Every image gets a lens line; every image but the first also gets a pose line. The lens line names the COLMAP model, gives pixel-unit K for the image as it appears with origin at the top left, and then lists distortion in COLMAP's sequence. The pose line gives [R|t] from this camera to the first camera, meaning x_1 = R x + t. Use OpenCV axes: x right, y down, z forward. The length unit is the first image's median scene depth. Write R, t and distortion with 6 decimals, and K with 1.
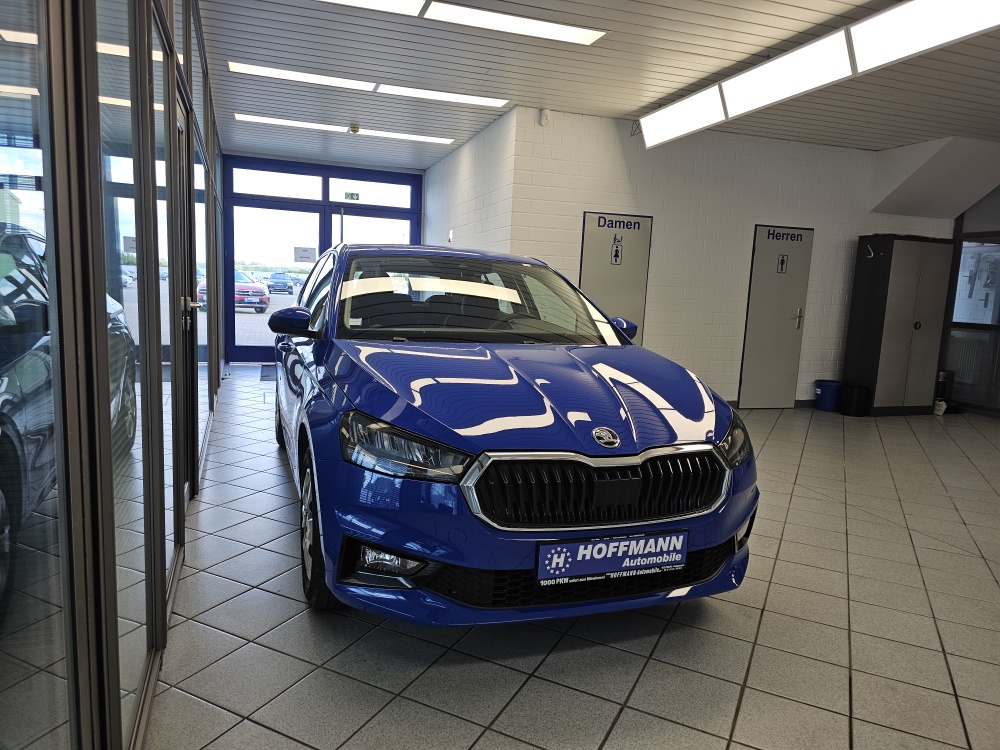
lens RADIAL K [[690.3, 0, 502.7], [0, 690.3, 366.7], [0, 0, 1]] dist [0.069489, -0.071704]
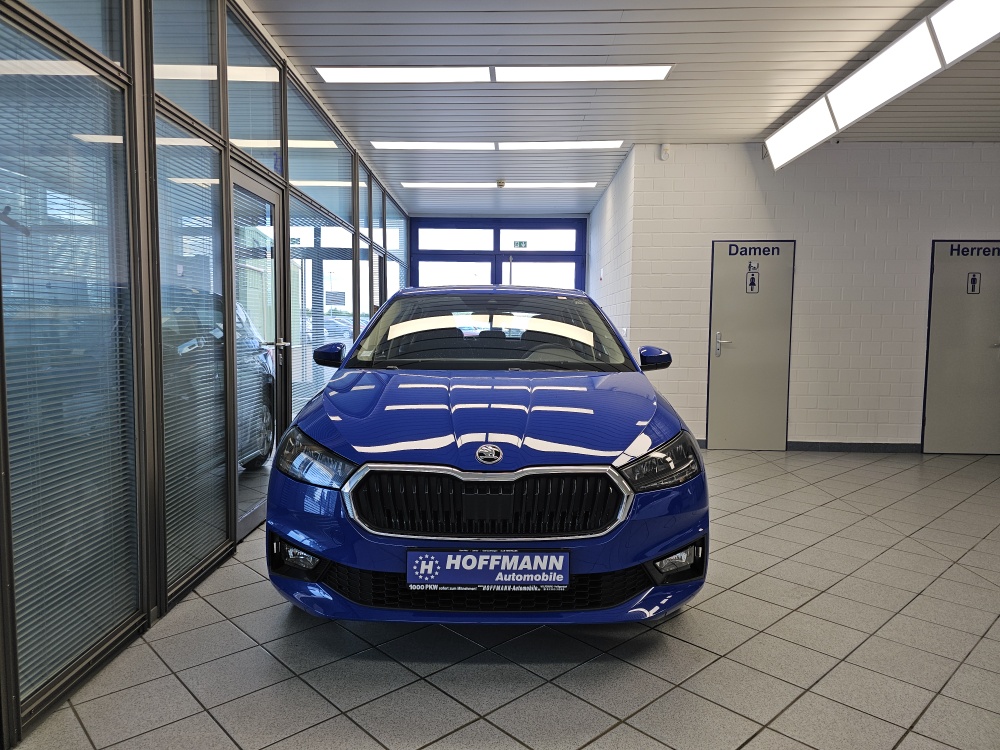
lens RADIAL K [[689.0, 0, 497.2], [0, 689.0, 353.4], [0, 0, 1]] dist [0.066069, -0.073423]
pose [[0.935647, -0.021046, -0.352309, 0.527471], [-0.007105, 0.996895, -0.078421, 0.031258], [0.352866, 0.075877, 0.932592, 0.014739]]
